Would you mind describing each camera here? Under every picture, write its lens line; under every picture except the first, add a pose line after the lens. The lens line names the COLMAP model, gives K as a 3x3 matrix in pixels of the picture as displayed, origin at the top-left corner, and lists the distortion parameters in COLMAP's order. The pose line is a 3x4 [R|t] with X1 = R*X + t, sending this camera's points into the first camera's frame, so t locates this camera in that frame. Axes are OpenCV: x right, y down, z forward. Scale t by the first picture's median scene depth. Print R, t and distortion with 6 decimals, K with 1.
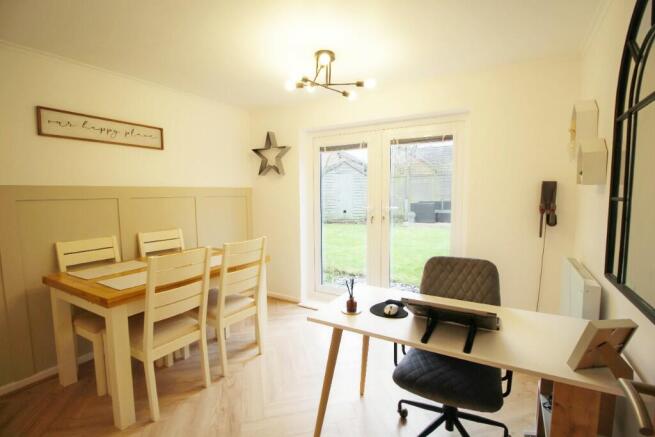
lens RADIAL K [[307.5, 0, 329.1], [0, 307.5, 216.5], [0, 0, 1]] dist [0.000418, -0.000304]
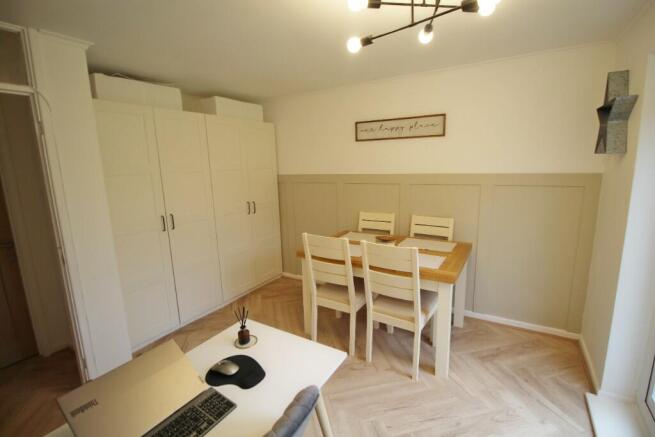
lens RADIAL K [[307.5, 0, 329.1], [0, 307.5, 216.5], [0, 0, 1]] dist [0.000418, -0.000304]
pose [[-0.002585, 0.181120, -0.983458, 0.502851], [-0.059052, 0.981717, 0.180955, -0.128832], [0.998252, 0.058543, 0.008158, 0.682010]]
